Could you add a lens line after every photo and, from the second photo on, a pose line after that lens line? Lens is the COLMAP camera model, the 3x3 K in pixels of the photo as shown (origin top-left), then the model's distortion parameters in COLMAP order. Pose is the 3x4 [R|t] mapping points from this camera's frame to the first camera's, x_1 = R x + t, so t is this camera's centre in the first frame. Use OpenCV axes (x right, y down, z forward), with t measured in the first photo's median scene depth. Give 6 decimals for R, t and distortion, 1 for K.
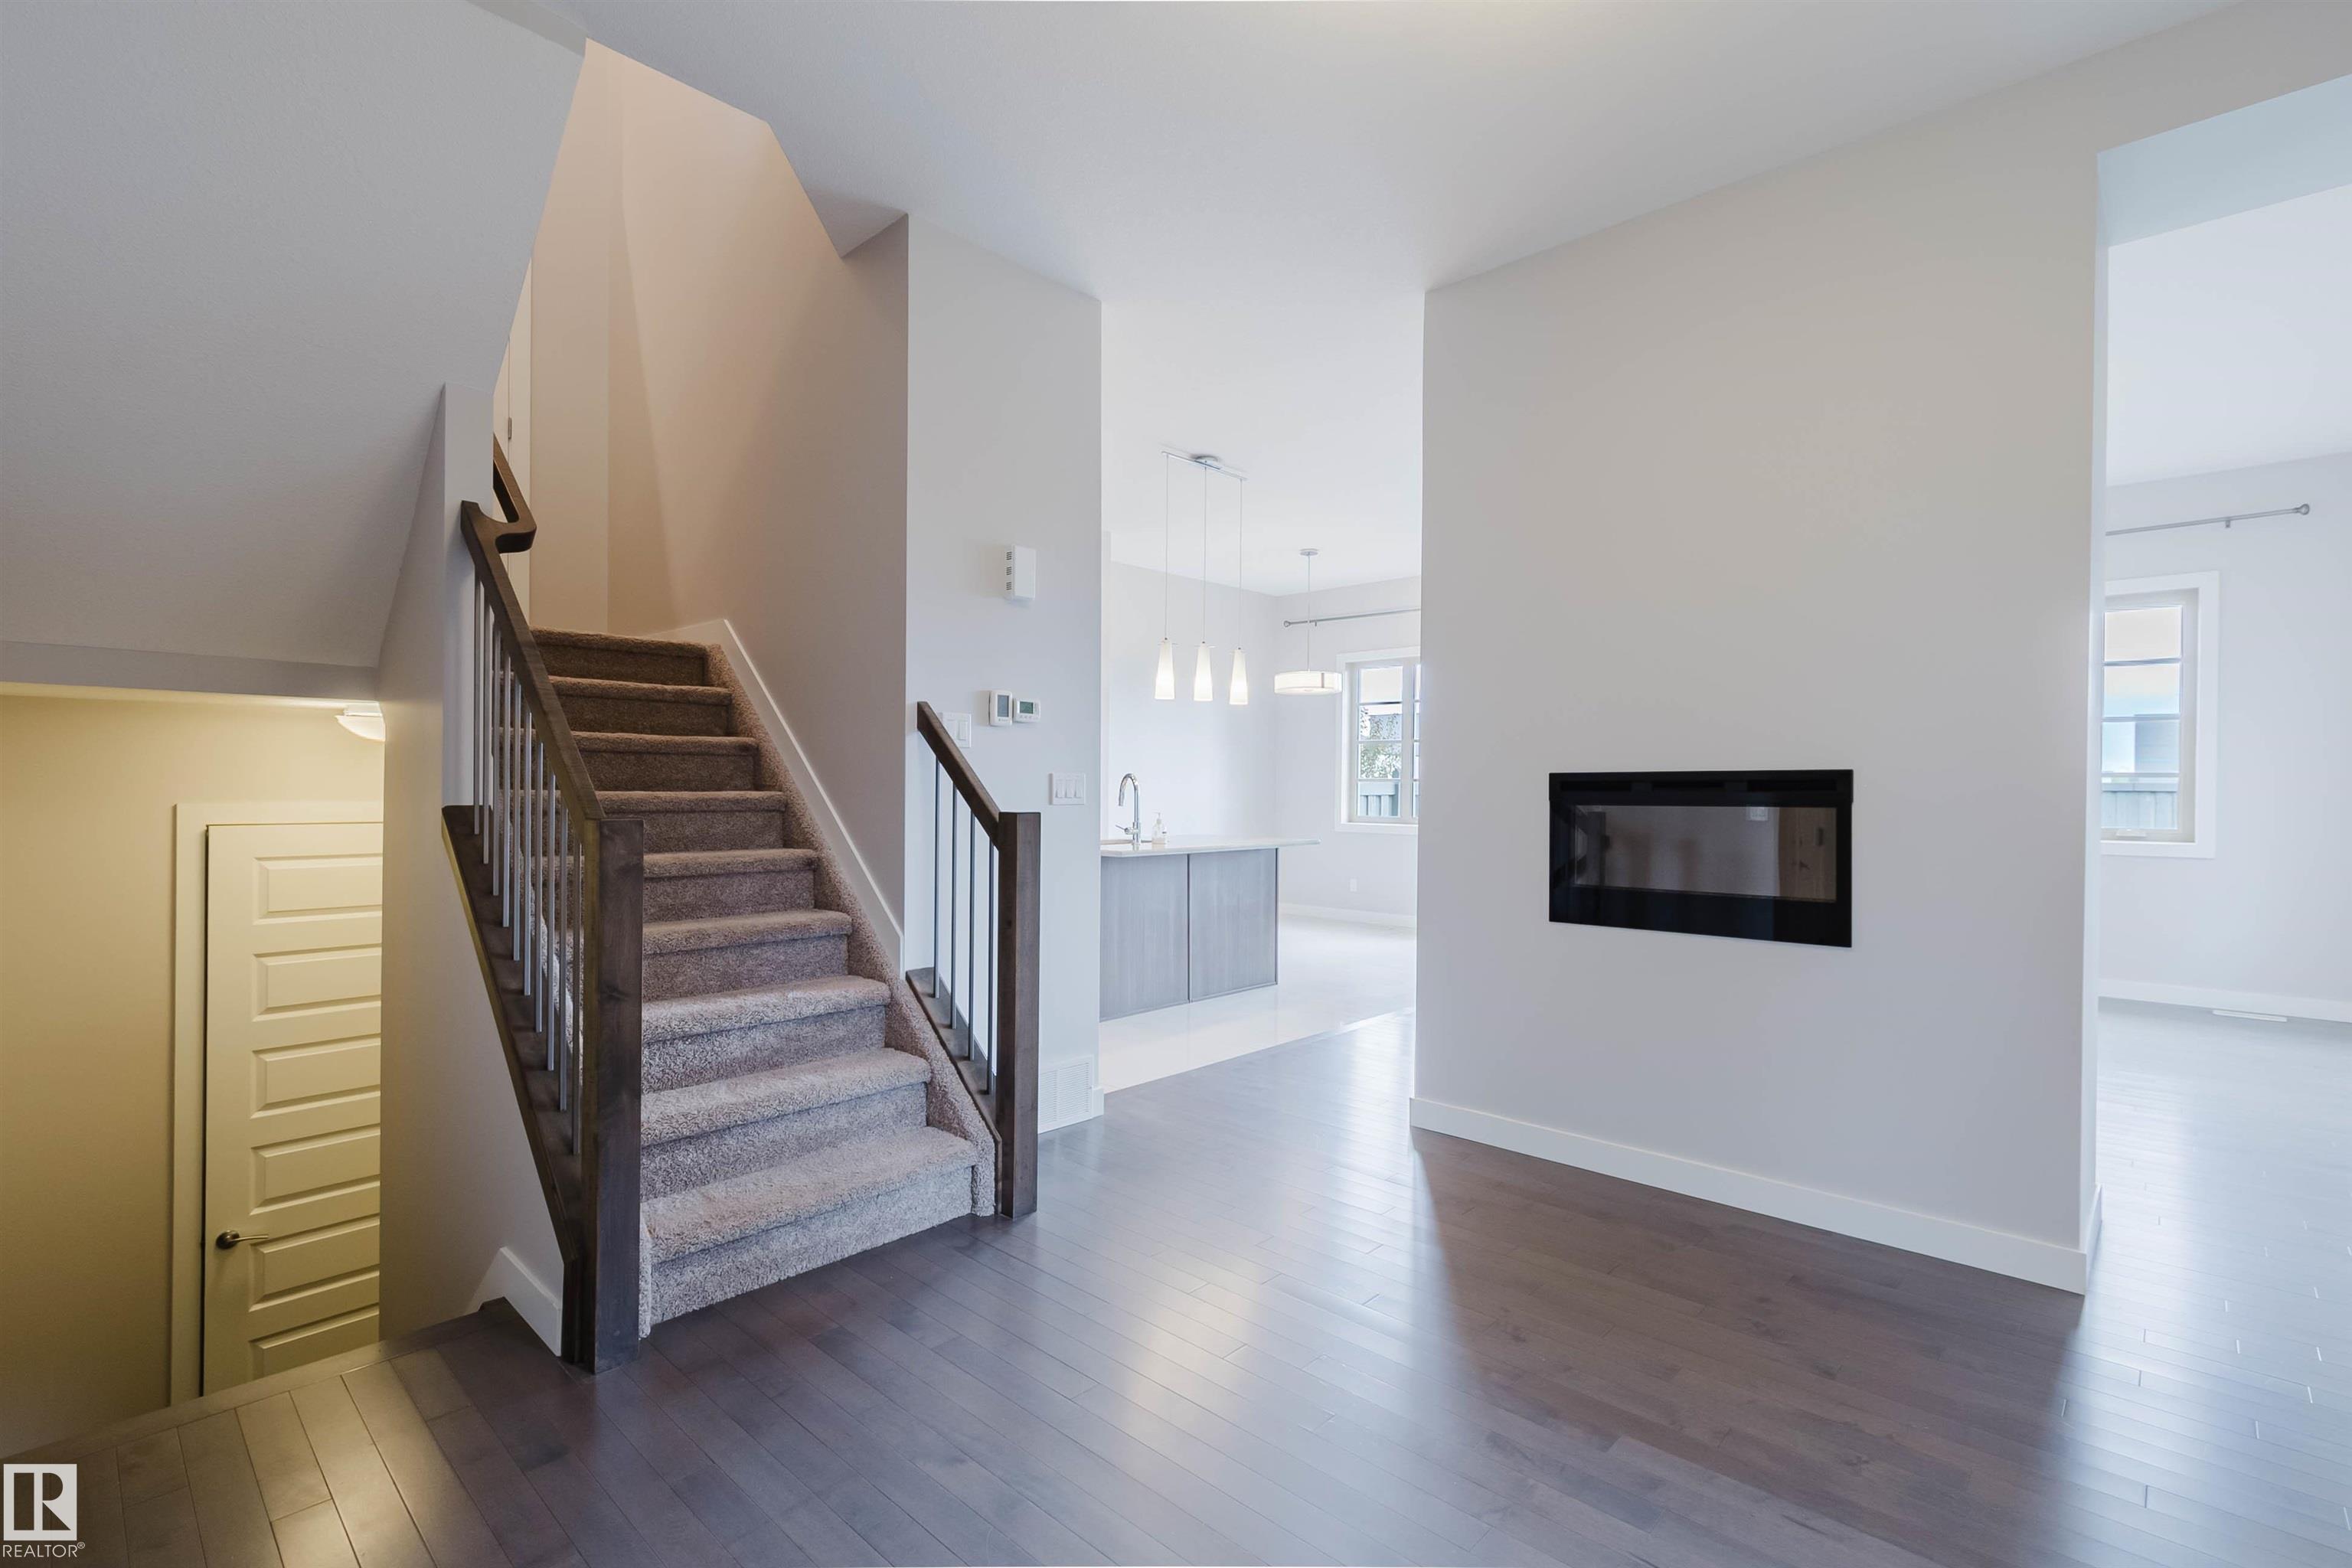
lens RADIAL K [[1072.4, 0, 1176.0], [0, 1072.4, 784.0], [0, 0, 1]] dist [0.002551, 0.000052]
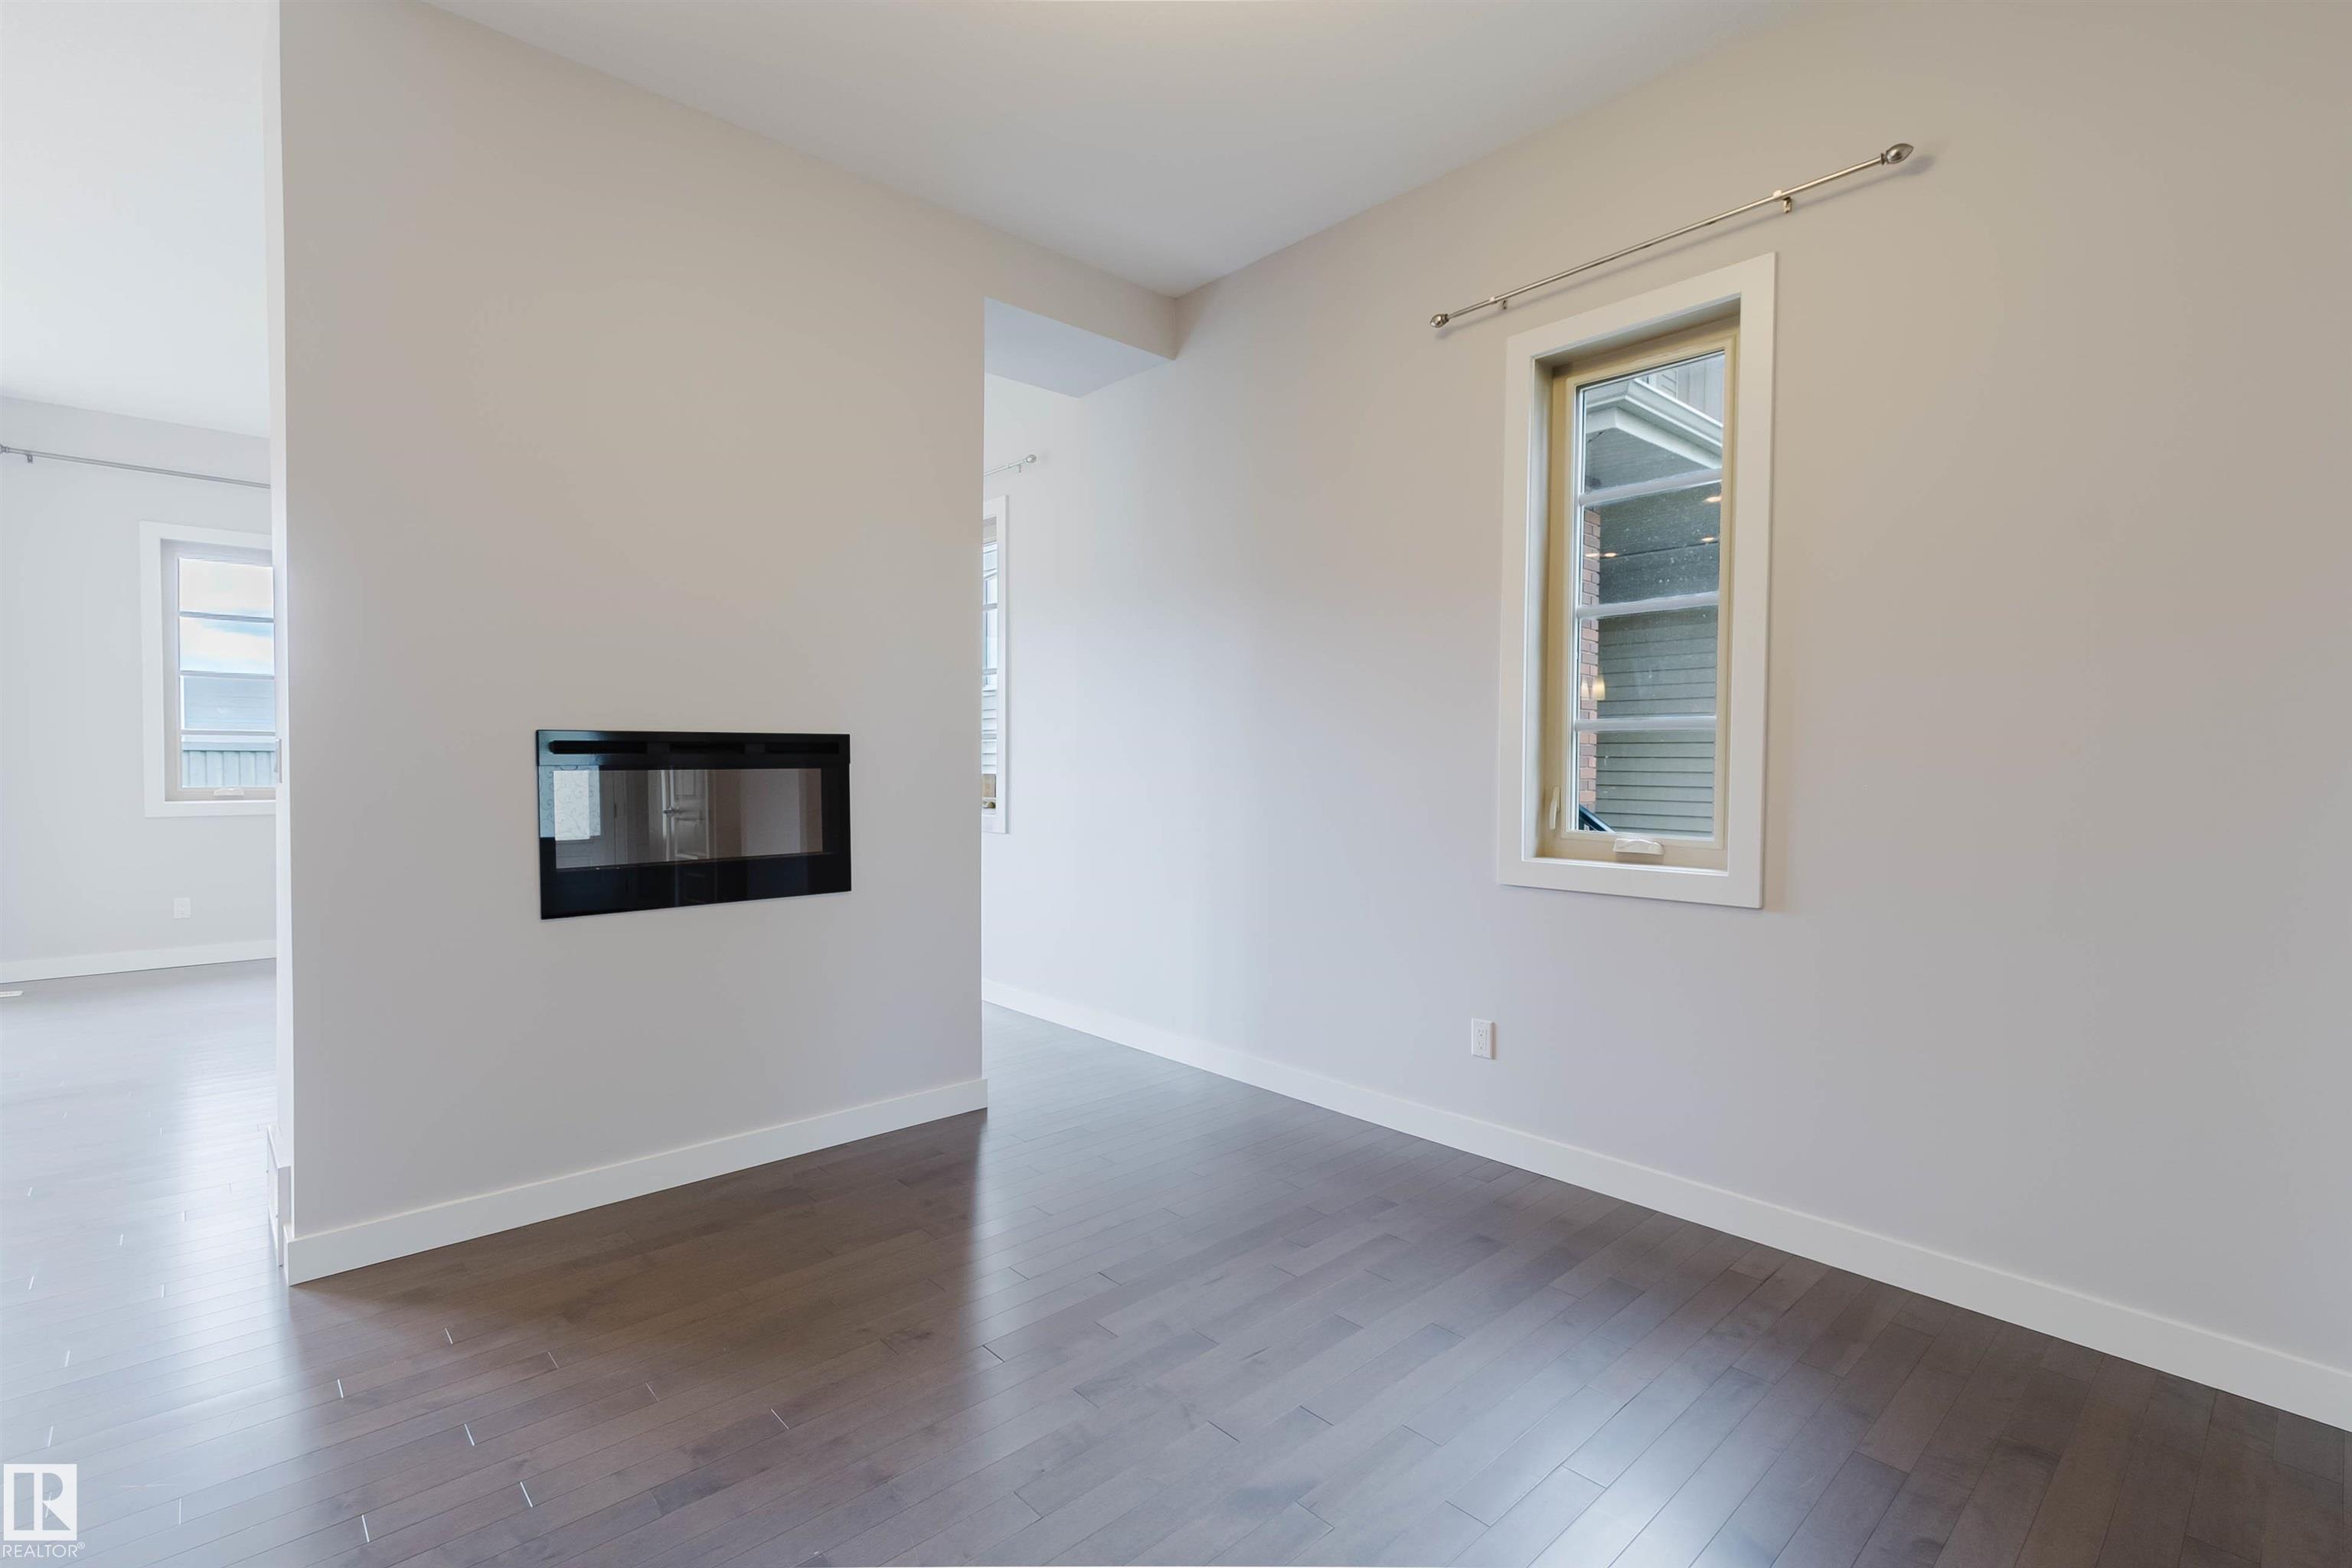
lens RADIAL K [[1072.4, 0, 1176.0], [0, 1072.4, 784.0], [0, 0, 1]] dist [0.002551, 0.000052]
pose [[0.058103, -0.027617, 0.997929, -0.463601], [-0.010426, 0.999546, 0.028269, 0.002921], [-0.998256, -0.012047, 0.057788, 0.566365]]
